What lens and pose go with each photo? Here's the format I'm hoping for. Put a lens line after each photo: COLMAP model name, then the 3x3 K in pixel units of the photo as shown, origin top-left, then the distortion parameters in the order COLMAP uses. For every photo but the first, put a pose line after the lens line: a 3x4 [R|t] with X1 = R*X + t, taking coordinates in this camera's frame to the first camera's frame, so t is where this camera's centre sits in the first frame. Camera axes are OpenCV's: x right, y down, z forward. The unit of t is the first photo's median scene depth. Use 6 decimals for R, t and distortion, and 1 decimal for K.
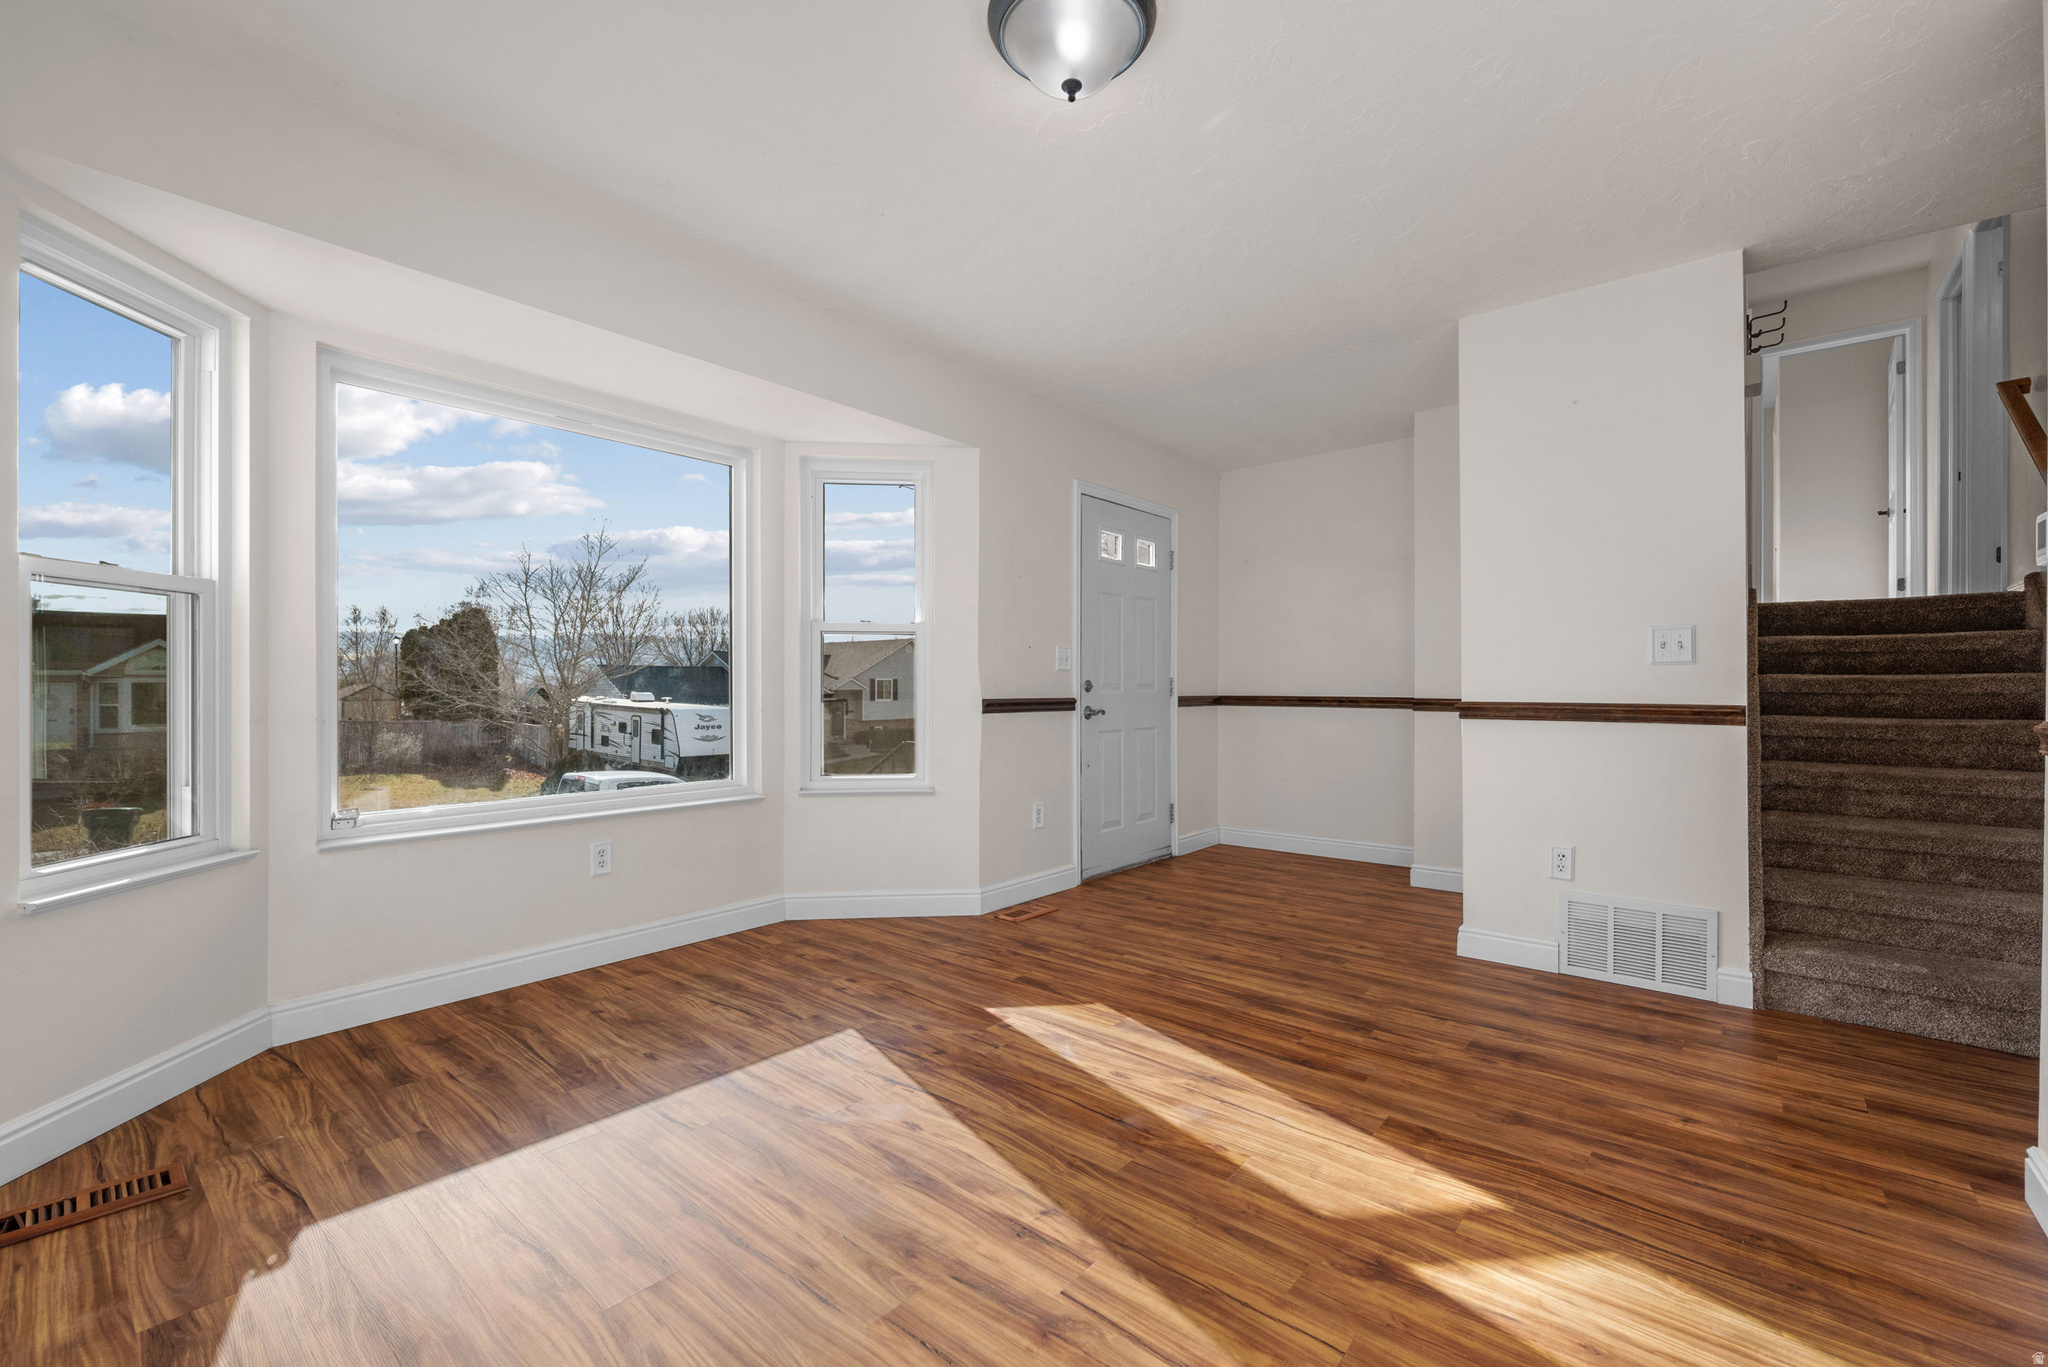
lens RADIAL K [[870.8, 0, 1023.2], [0, 870.8, 692.4], [0, 0, 1]] dist [-0.000985, 0.000093]
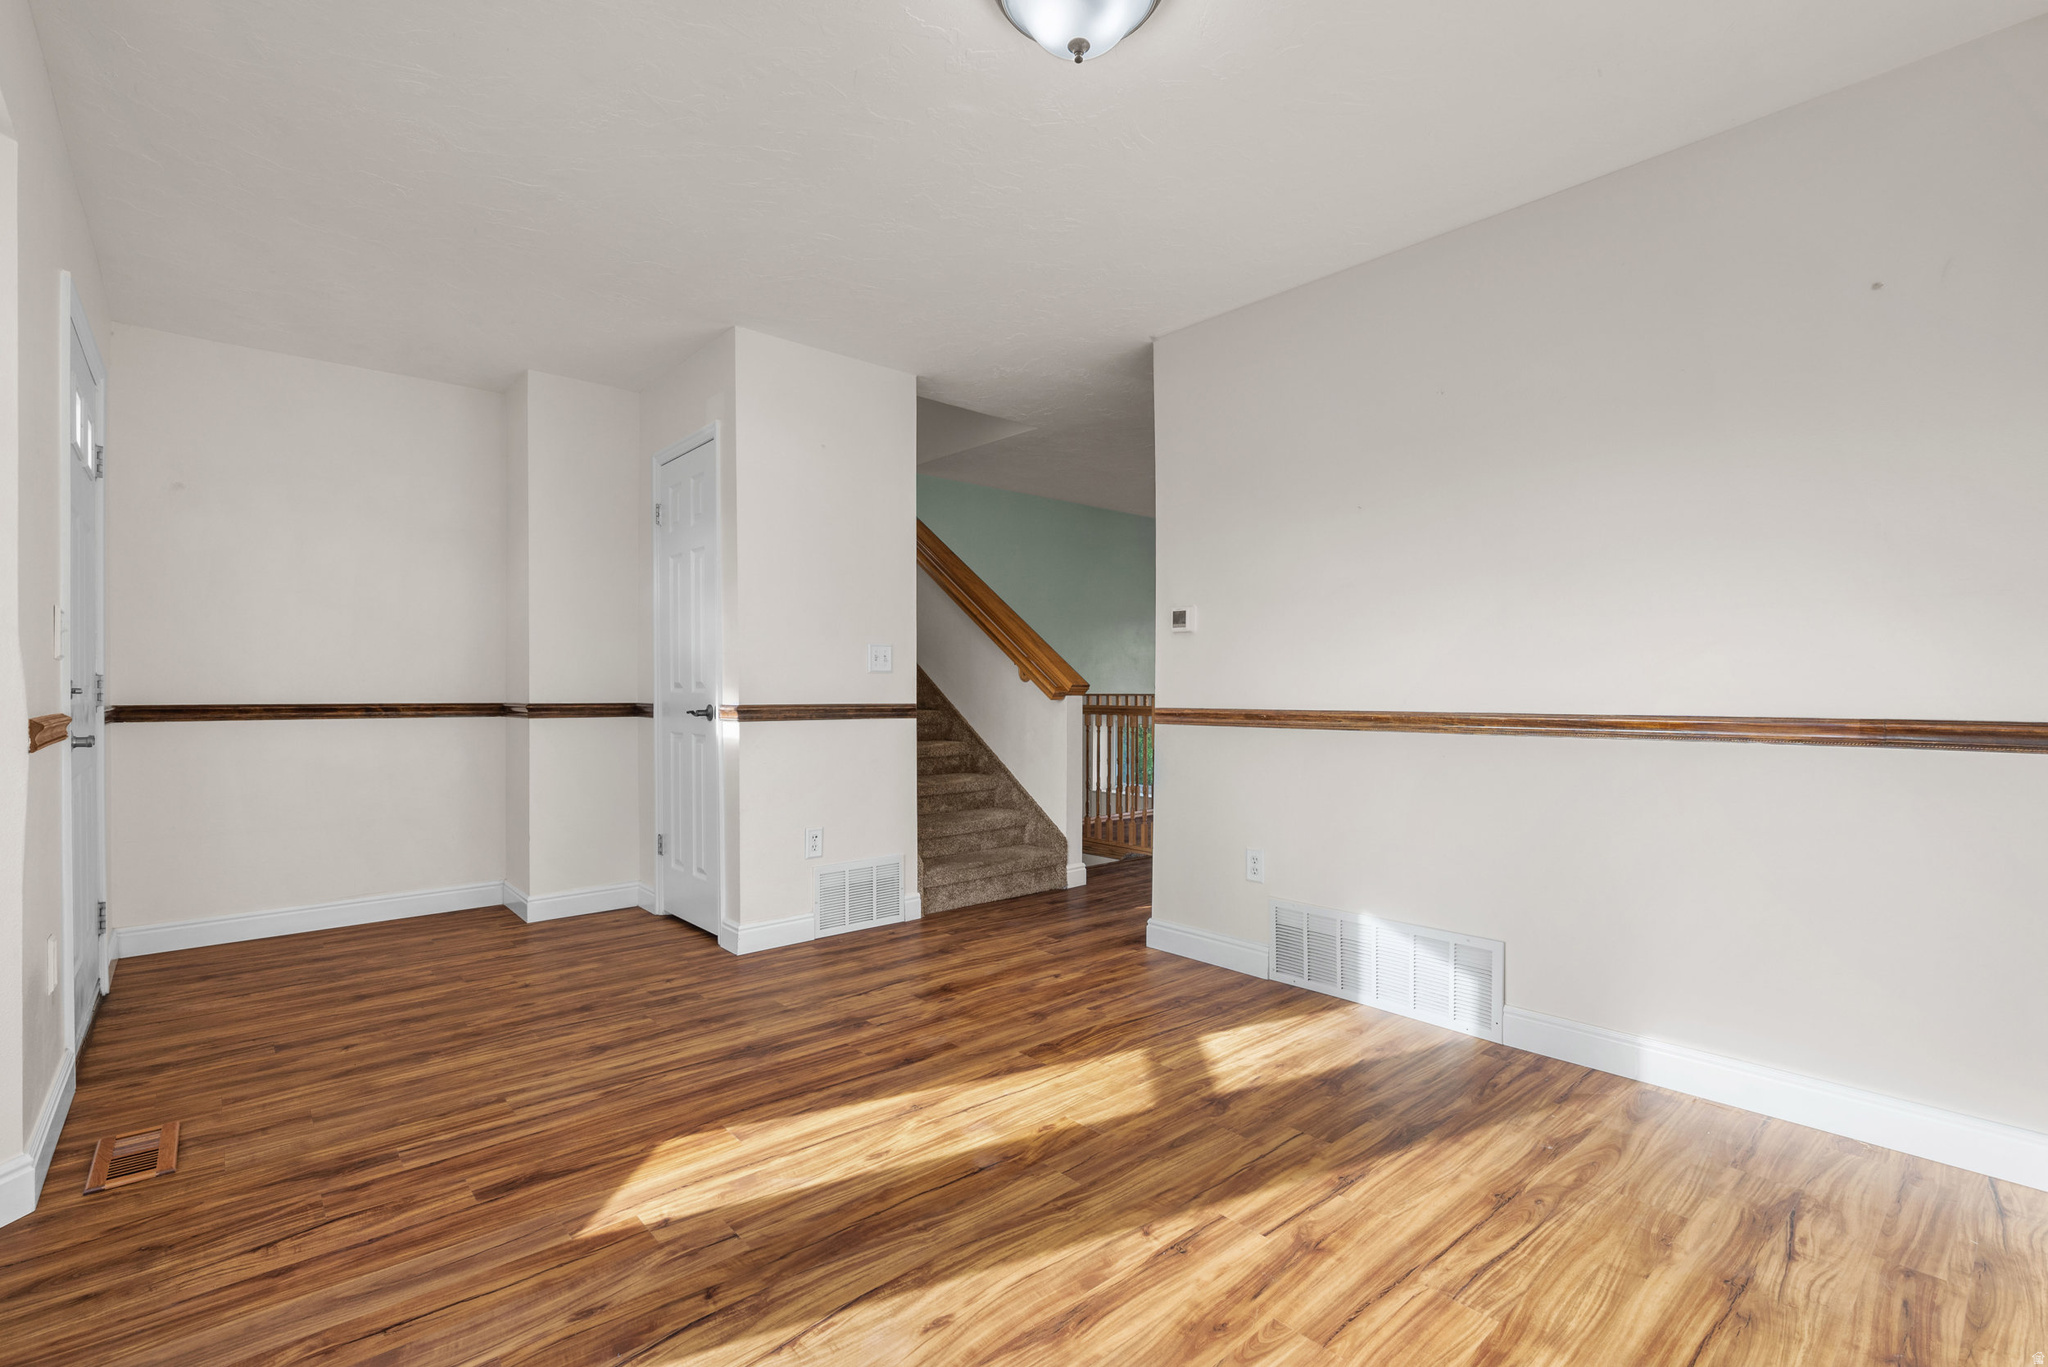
lens RADIAL K [[923.9, 0, 1055.1], [0, 923.9, 695.9], [0, 0, 1]] dist [0.000571, 0.000137]
pose [[0.124038, -0.007302, 0.992251, -0.645470], [0.006041, 0.999960, 0.006604, -0.005380], [-0.992259, 0.005175, 0.124078, 0.622853]]
